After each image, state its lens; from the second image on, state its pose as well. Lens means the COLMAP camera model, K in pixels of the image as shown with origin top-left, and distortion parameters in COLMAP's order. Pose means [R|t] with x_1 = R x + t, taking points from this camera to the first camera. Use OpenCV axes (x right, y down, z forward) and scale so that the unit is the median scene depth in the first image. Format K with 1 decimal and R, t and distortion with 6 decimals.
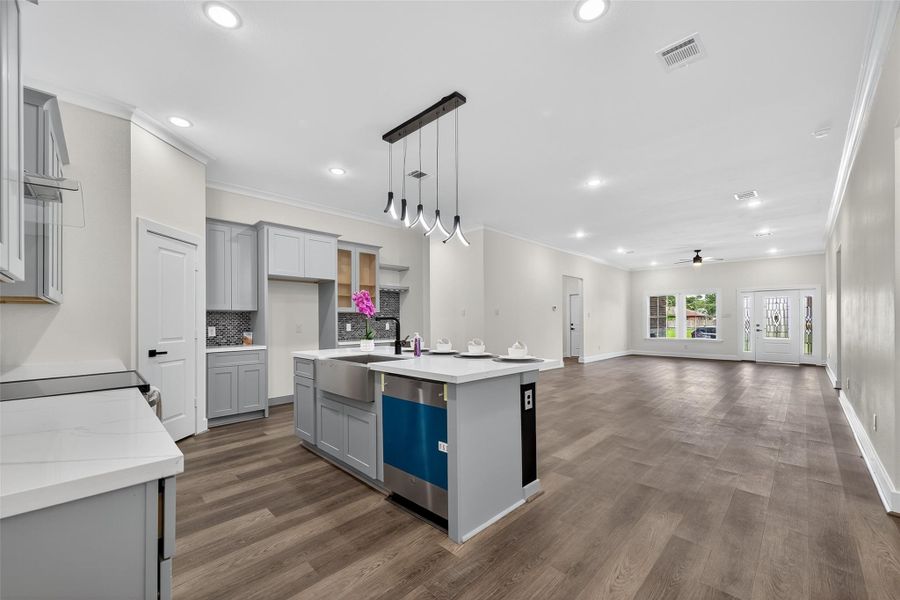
lens RADIAL K [[348.4, 0, 456.0], [0, 348.4, 316.9], [0, 0, 1]] dist [-0.000175, -0.000034]
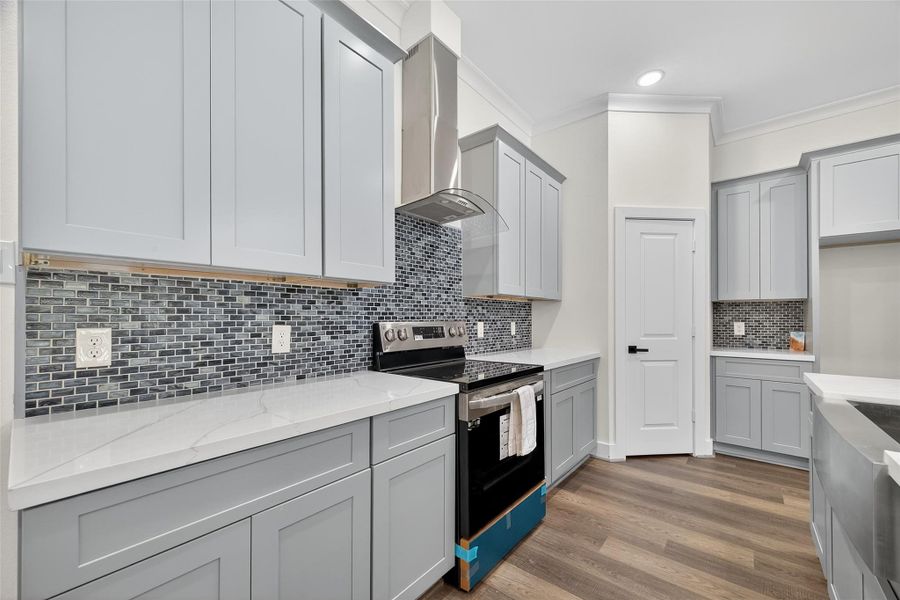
lens RADIAL K [[348.4, 0, 456.0], [0, 348.4, 316.9], [0, 0, 1]] dist [-0.000175, -0.000034]
pose [[0.075323, 0.008500, -0.997123, 0.014251], [0.011047, 0.999895, 0.009358, 0.003025], [0.997098, -0.011721, 0.075221, 0.394078]]
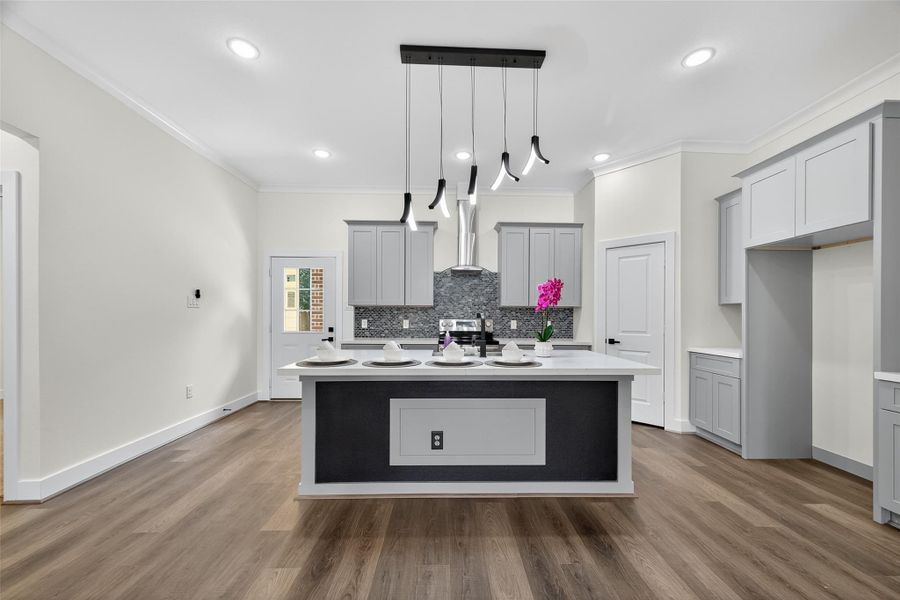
lens RADIAL K [[348.4, 0, 456.0], [0, 348.4, 316.9], [0, 0, 1]] dist [-0.000175, -0.000034]
pose [[-0.696153, 0.005590, -0.717871, 0.400967], [0.009552, 0.999953, -0.001476, 0.007619], [0.717830, -0.007885, -0.696174, 1.271961]]
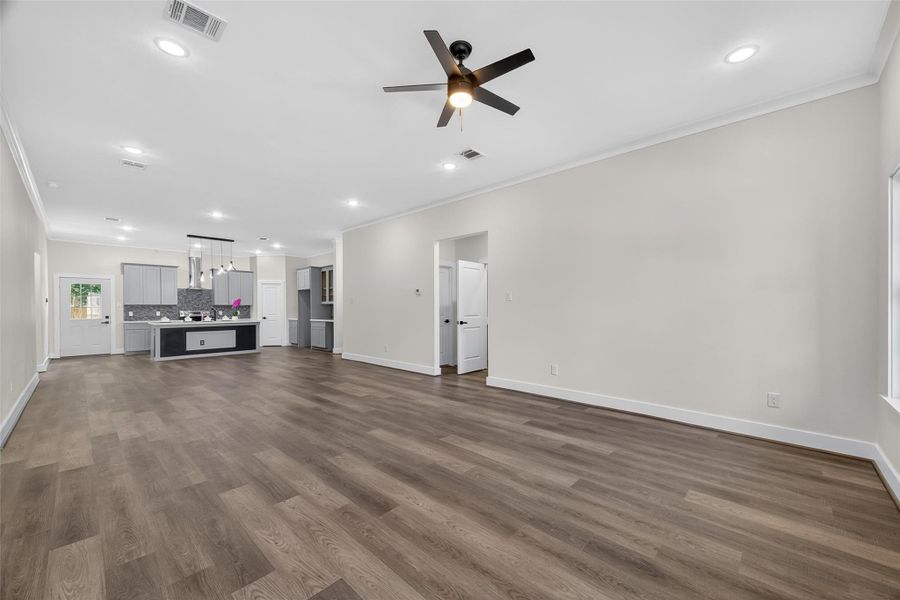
lens RADIAL K [[348.4, 0, 456.0], [0, 348.4, 316.9], [0, 0, 1]] dist [-0.000175, -0.000034]
pose [[0.019133, 0.029264, -0.999389, 2.296819], [0.015615, 0.999441, 0.029565, 0.012645], [0.999695, -0.016171, 0.018665, 2.446594]]
